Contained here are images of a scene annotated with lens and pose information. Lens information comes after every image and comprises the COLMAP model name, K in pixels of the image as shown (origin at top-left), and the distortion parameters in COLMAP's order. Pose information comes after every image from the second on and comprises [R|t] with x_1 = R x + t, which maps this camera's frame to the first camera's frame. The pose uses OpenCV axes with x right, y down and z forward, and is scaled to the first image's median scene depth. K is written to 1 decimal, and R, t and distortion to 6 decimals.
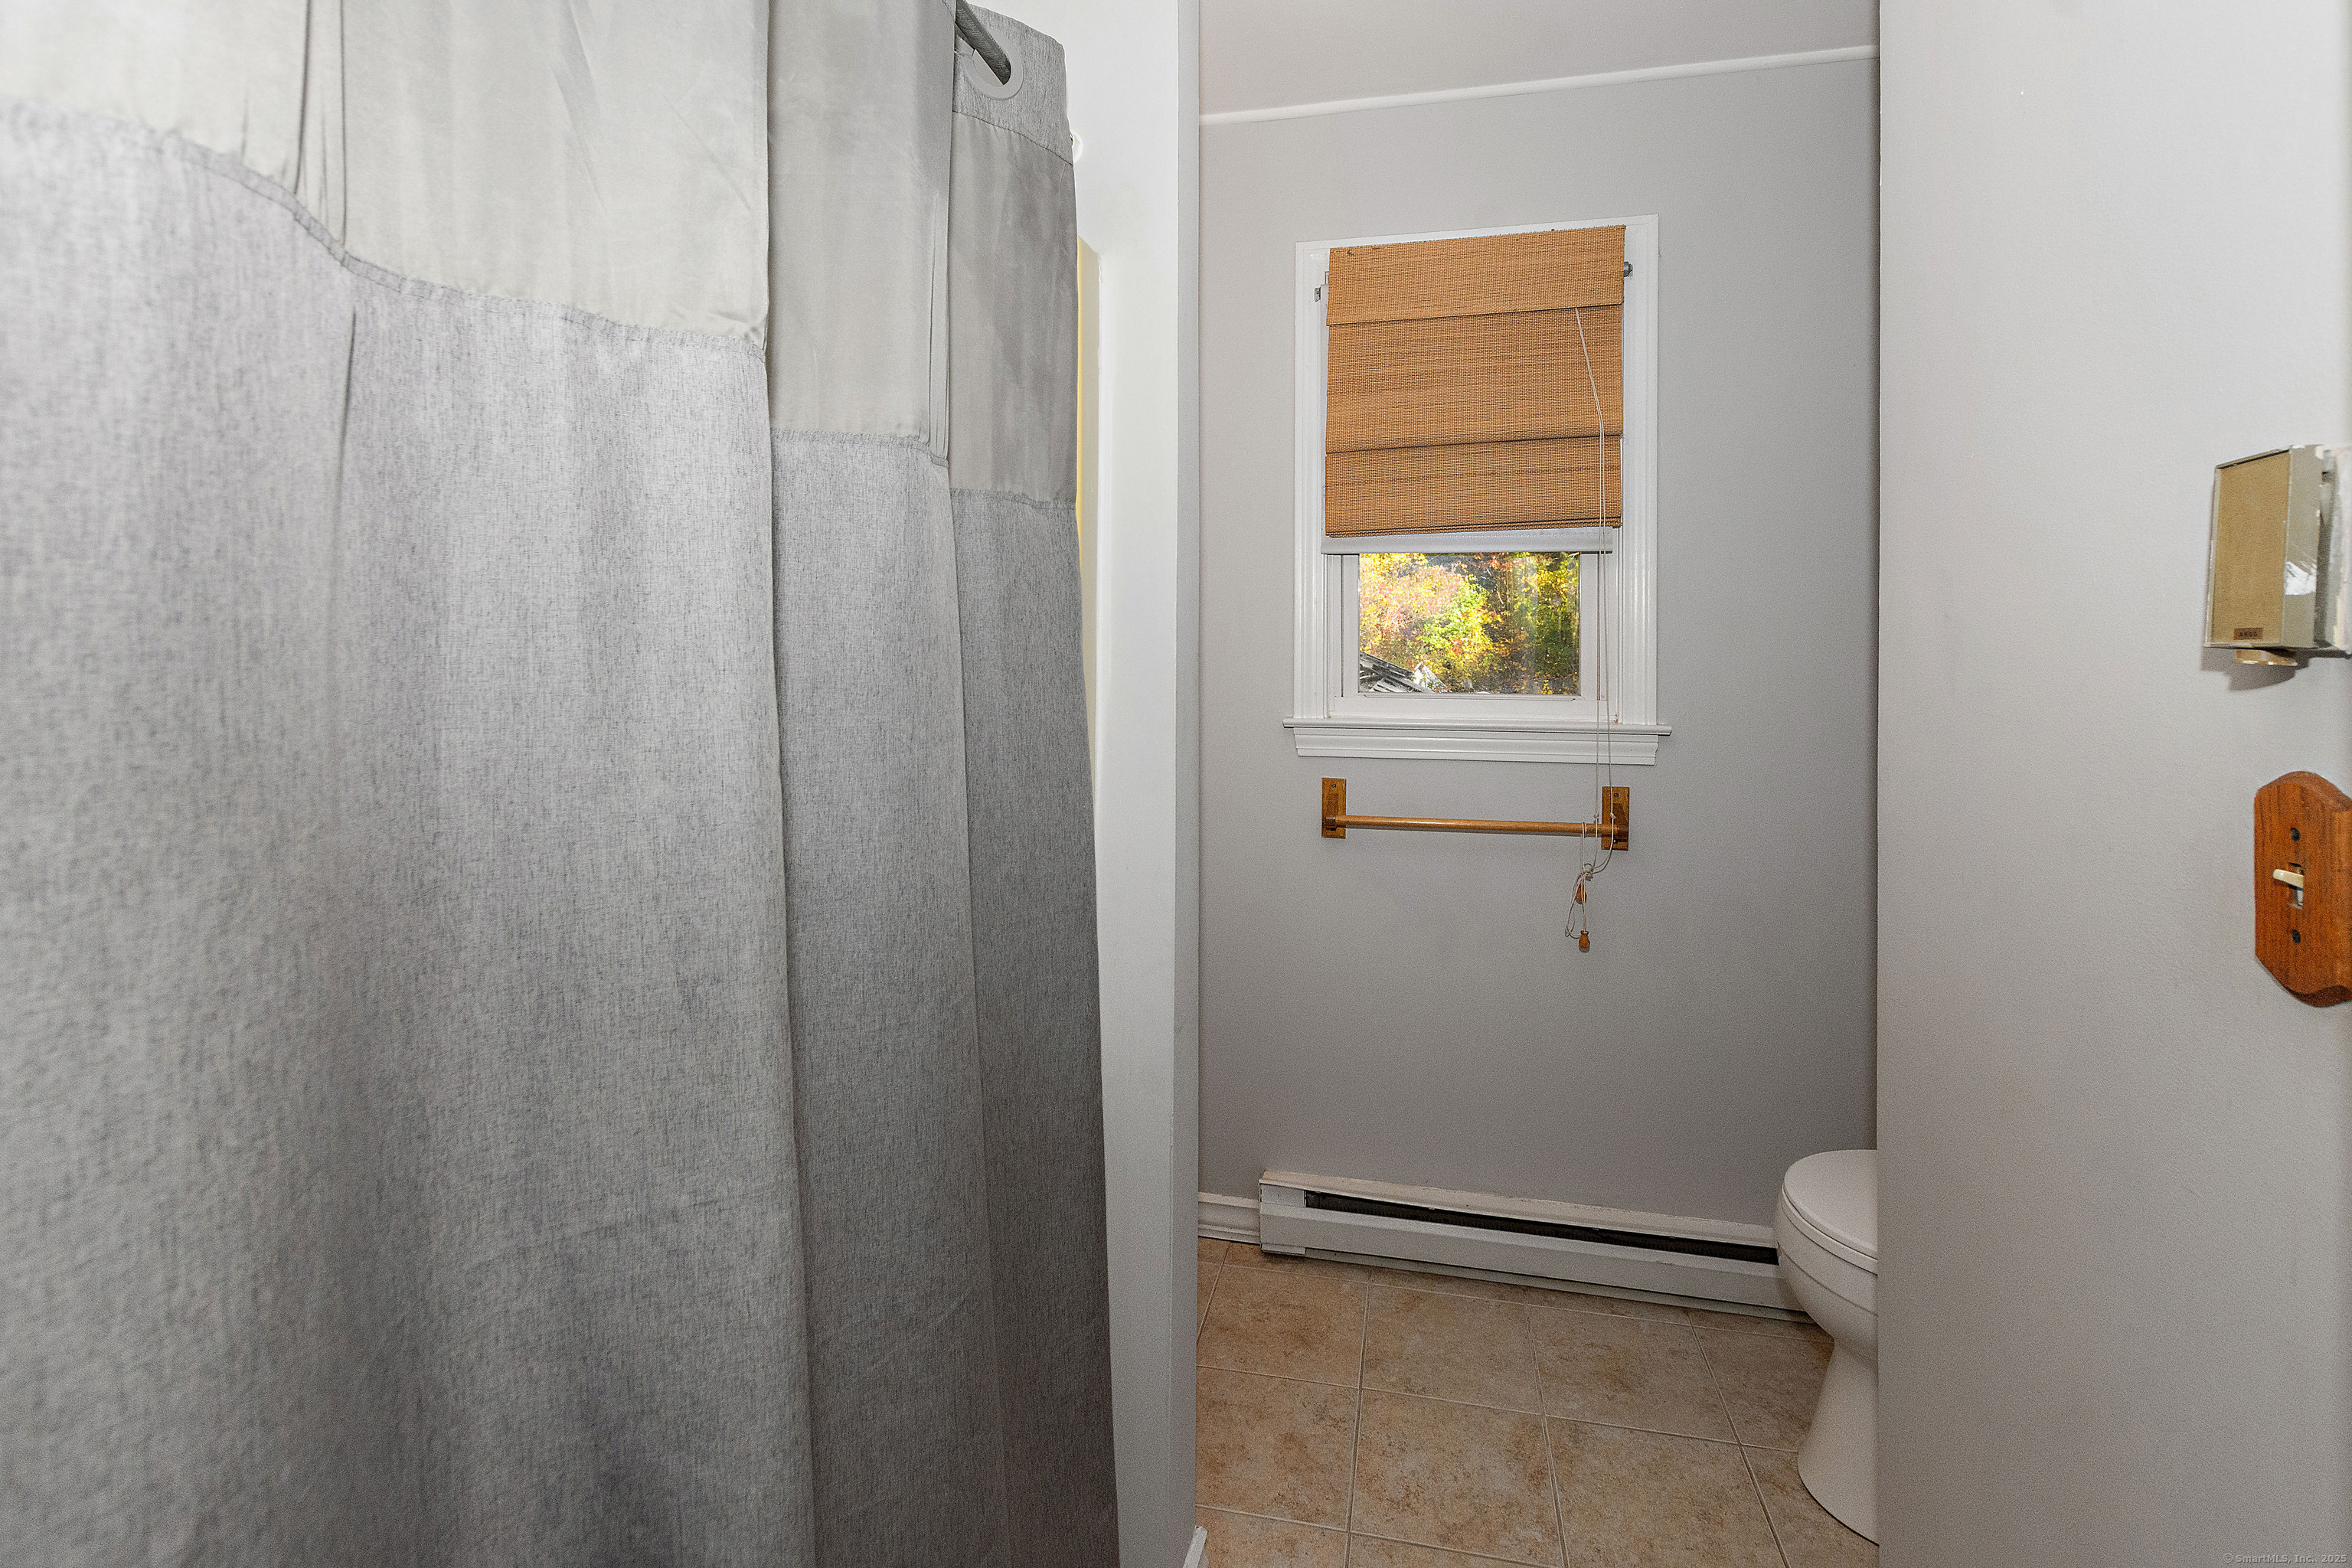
lens RADIAL K [[1040.1, 0, 1171.1], [0, 1040.1, 662.2], [0, 0, 1]] dist [0.001036, -0.003517]
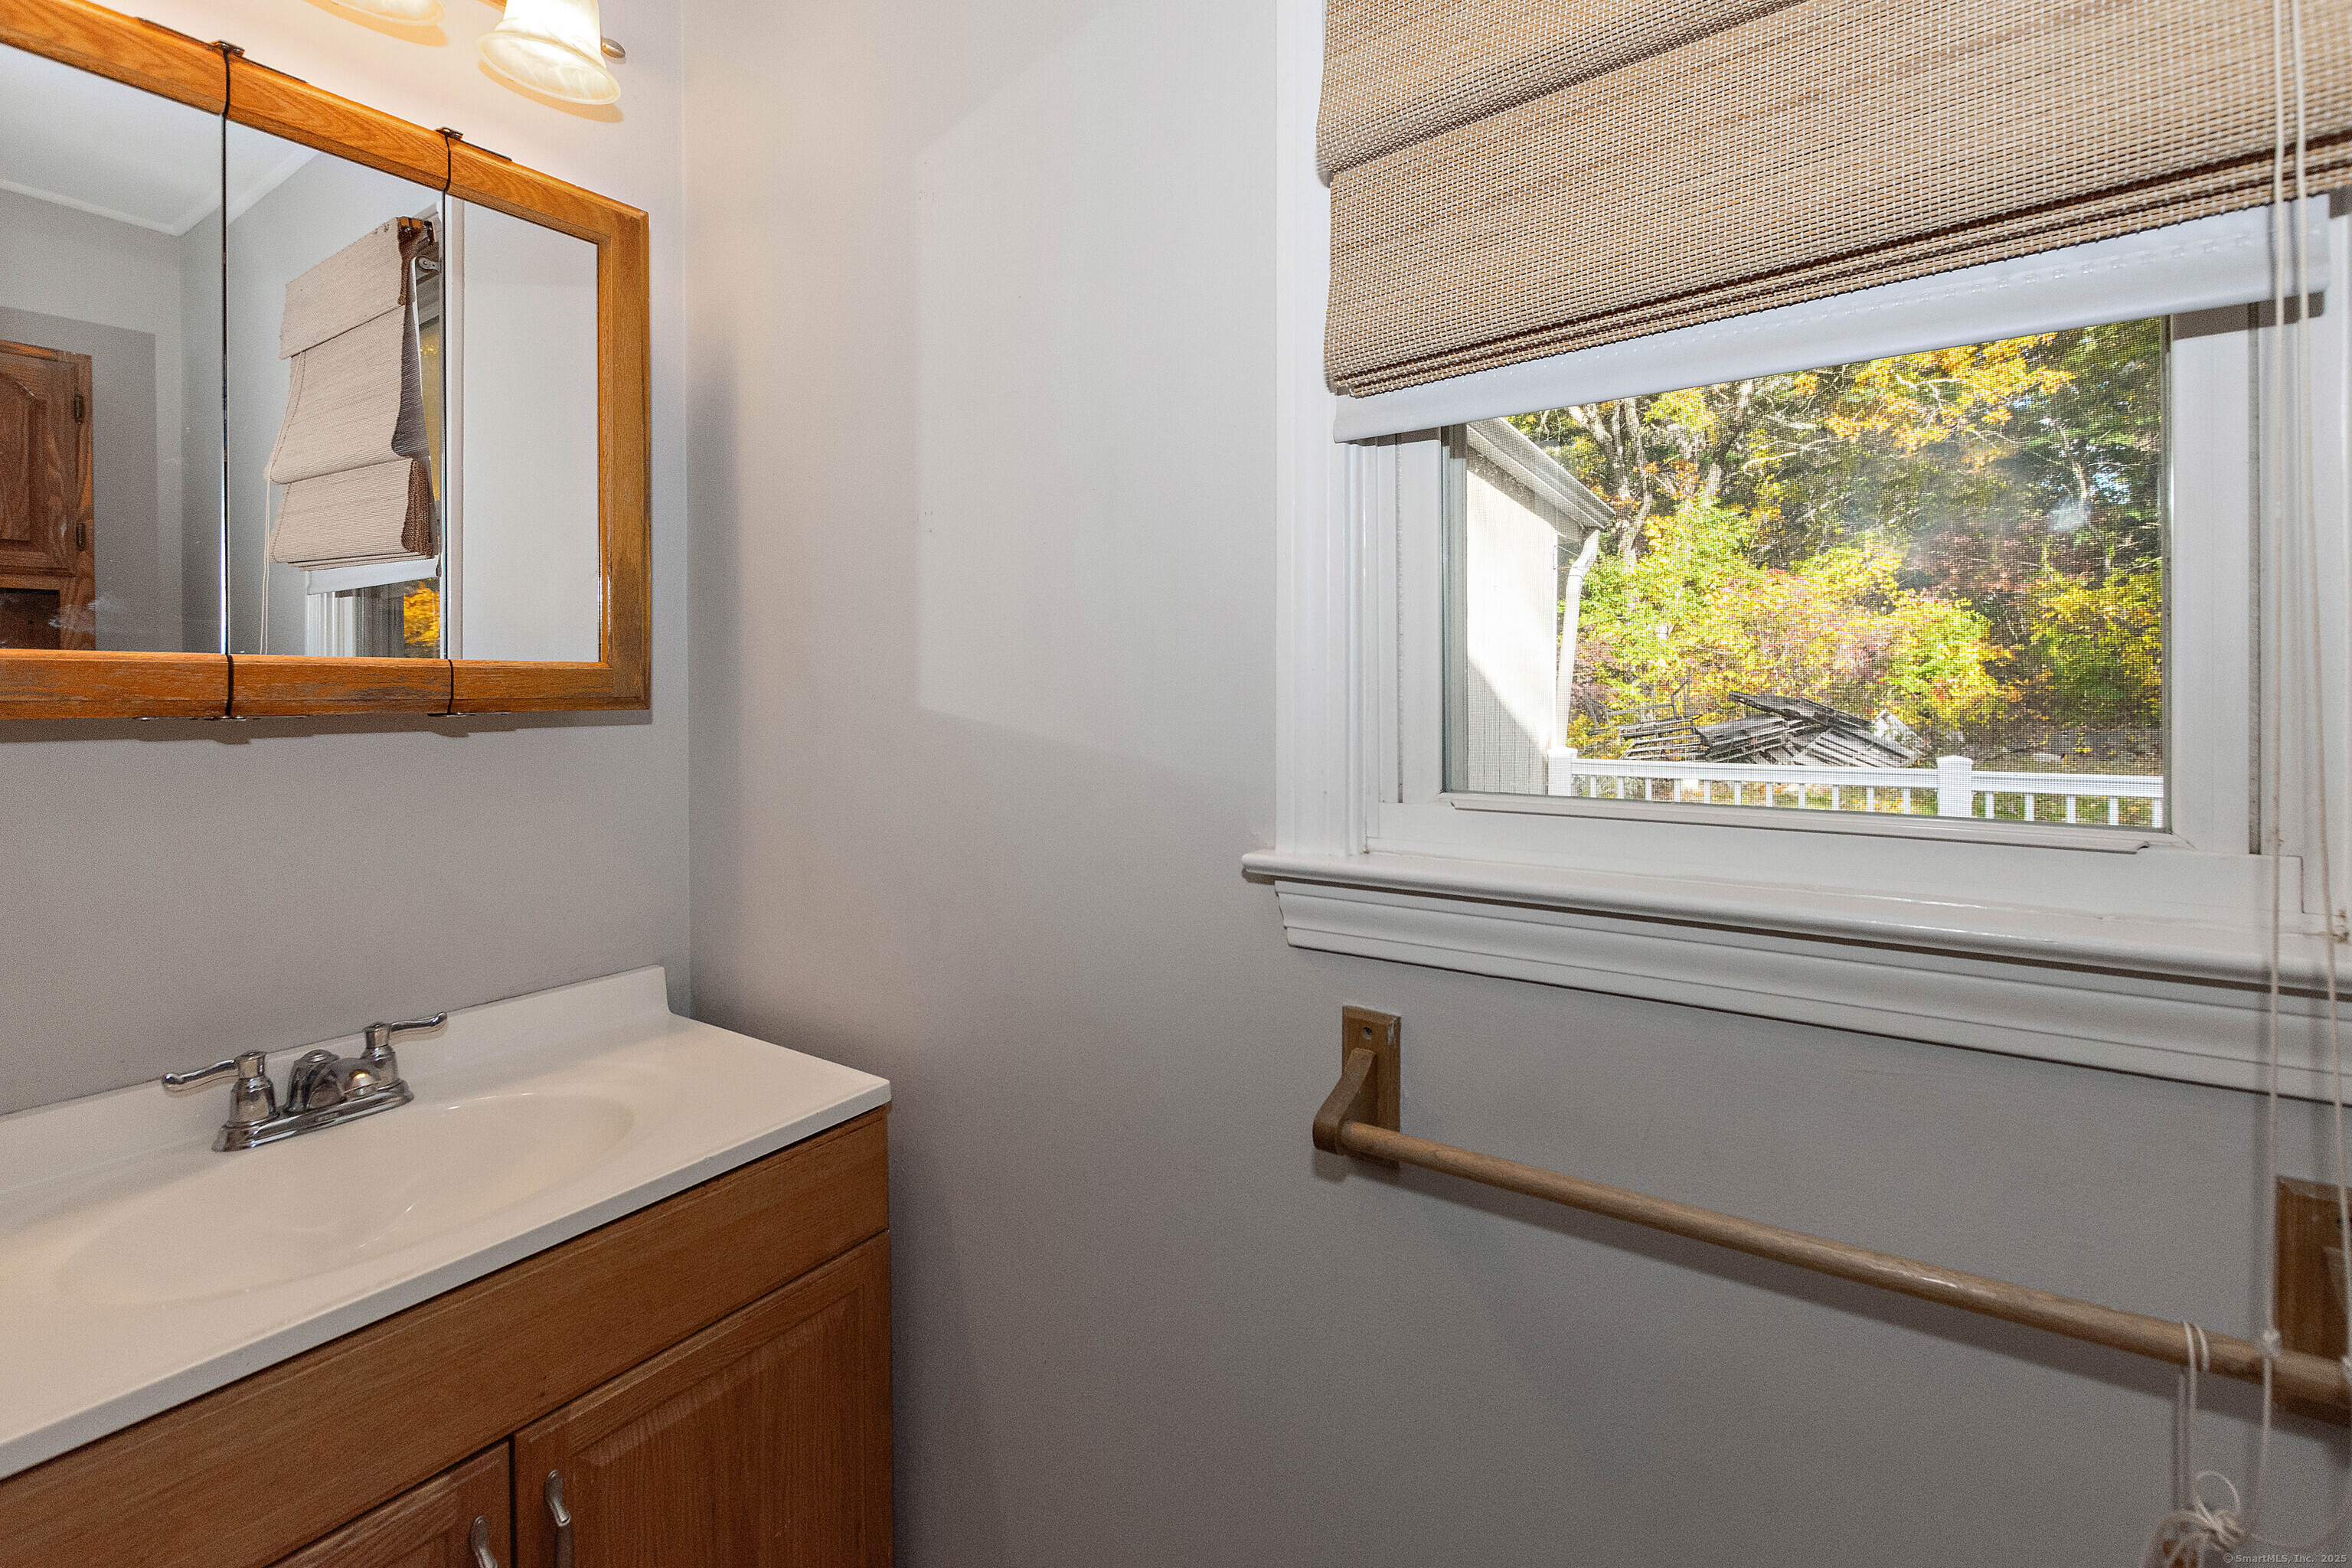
lens RADIAL K [[1040.1, 0, 1182.9], [0, 1040.1, 701.6], [0, 0, 1]] dist [0.001036, -0.003517]
pose [[0.933023, -0.002094, -0.359810, 0.263823], [-0.000479, 0.999975, -0.007061, -0.002684], [0.359816, 0.006760, 0.932999, 0.695078]]
